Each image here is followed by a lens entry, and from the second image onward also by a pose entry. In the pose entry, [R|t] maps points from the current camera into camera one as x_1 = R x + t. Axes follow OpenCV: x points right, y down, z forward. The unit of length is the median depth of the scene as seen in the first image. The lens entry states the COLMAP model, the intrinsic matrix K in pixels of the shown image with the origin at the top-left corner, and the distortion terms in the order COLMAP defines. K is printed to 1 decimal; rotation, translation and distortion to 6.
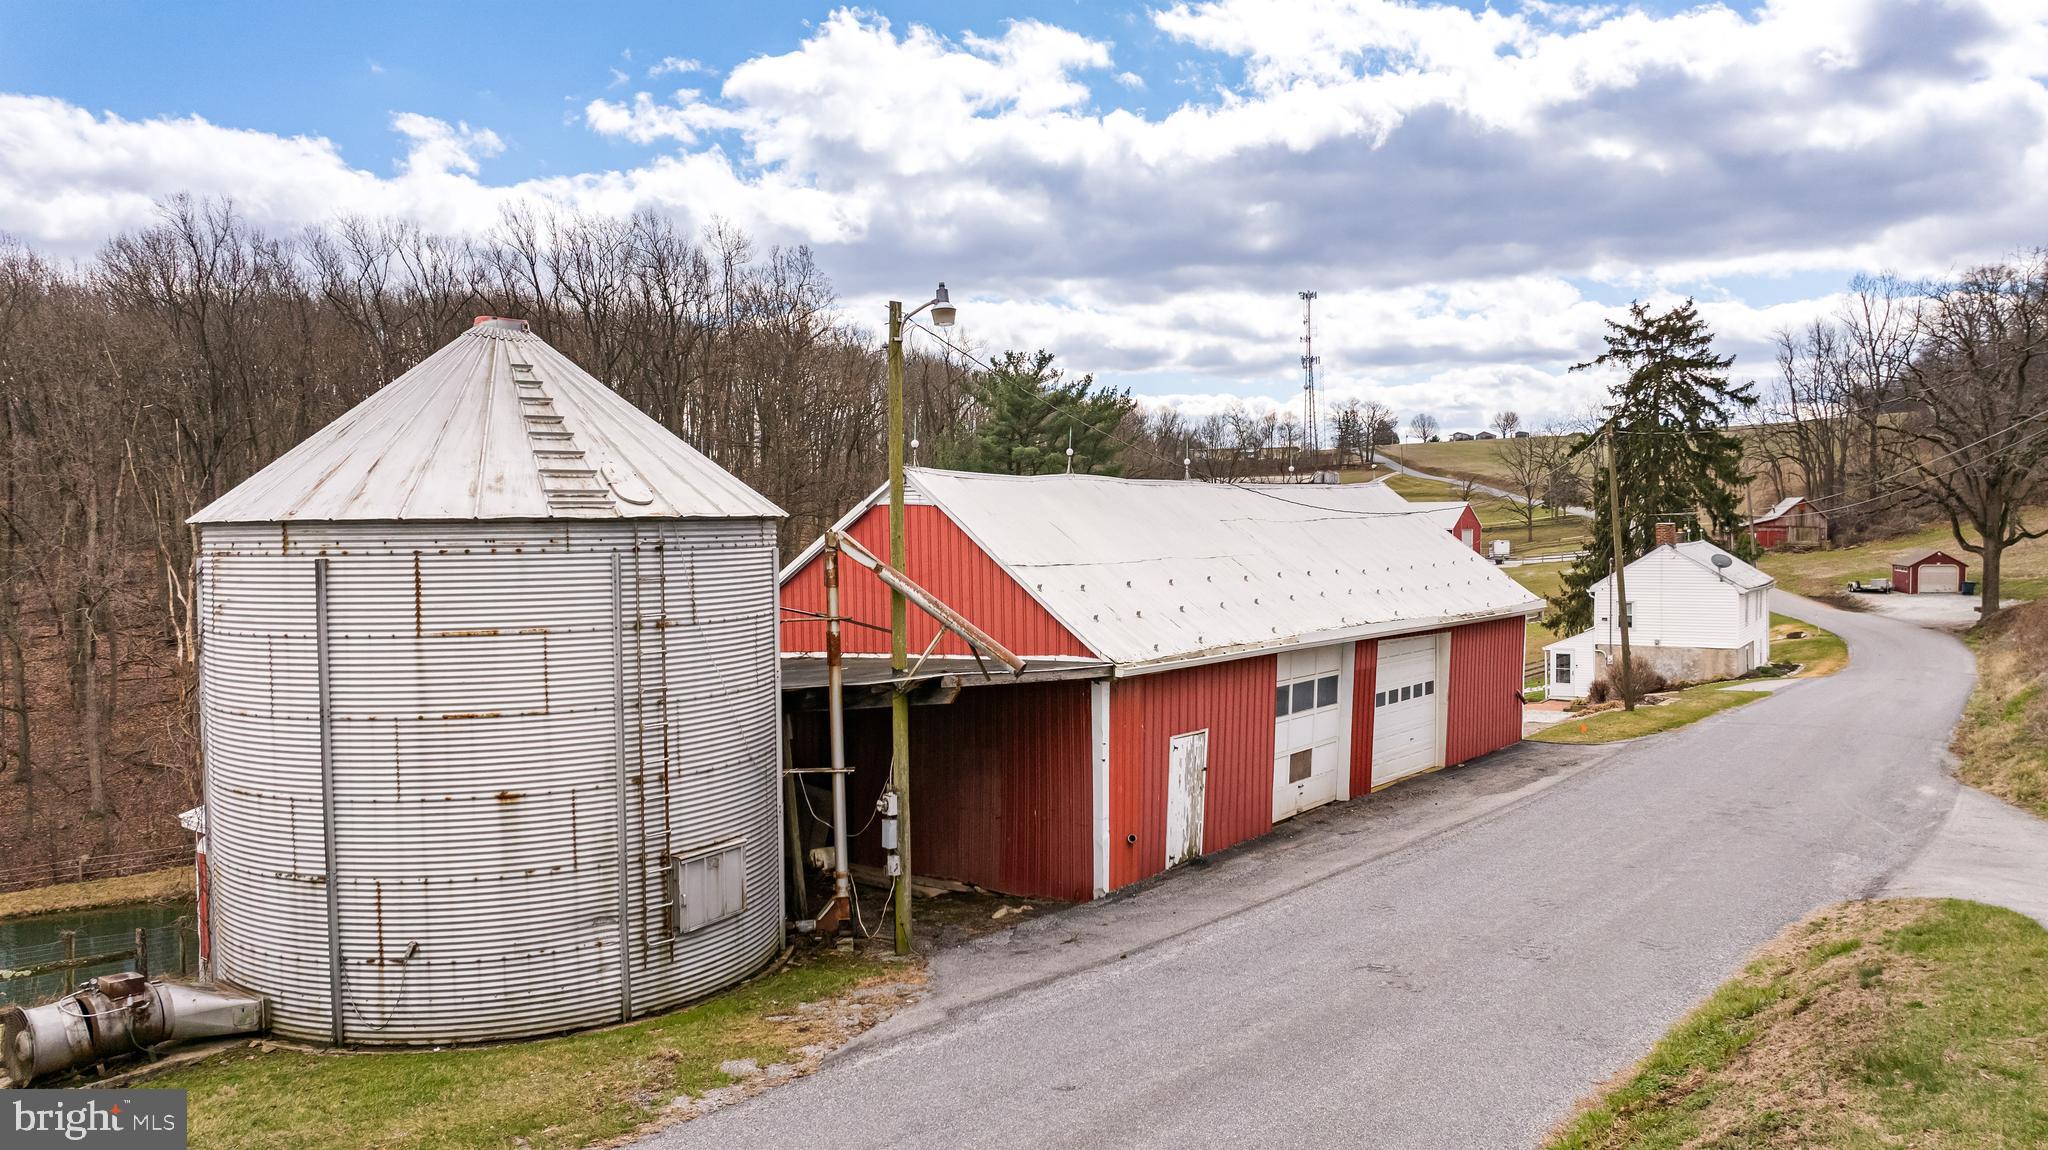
lens RADIAL K [[1456.0, 0, 1027.0], [0, 1456.0, 570.2], [0, 0, 1]] dist [-0.010659, 0.014684]
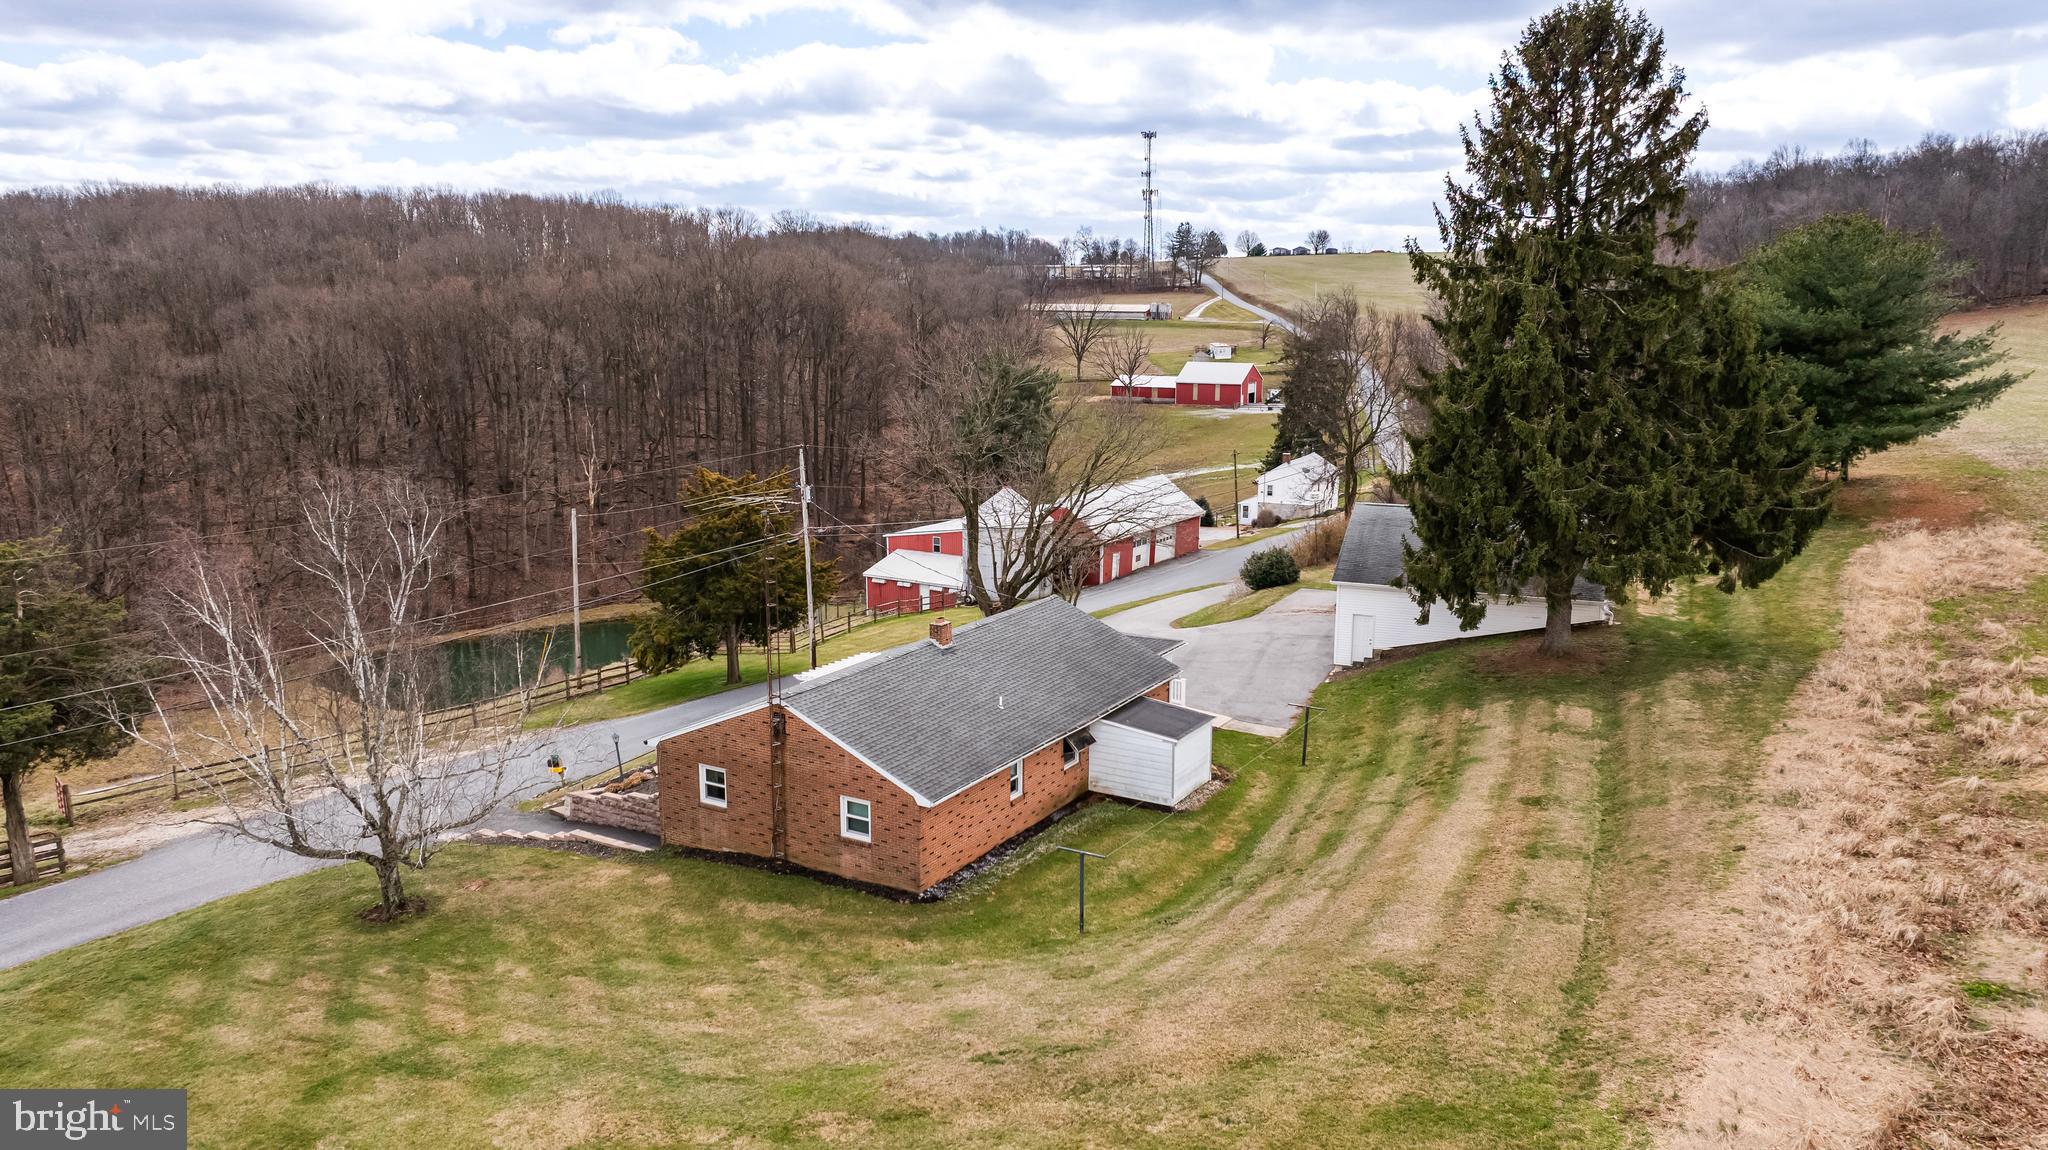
lens RADIAL K [[1456.0, 0, 1022.5], [0, 1456.0, 575.1], [0, 0, 1]] dist [-0.010659, 0.014684]
pose [[0.994256, -0.012681, 0.106271, -0.035155], [-0.004351, 0.987345, 0.158528, -0.028596], [-0.106937, -0.158080, 0.981619, -0.184023]]
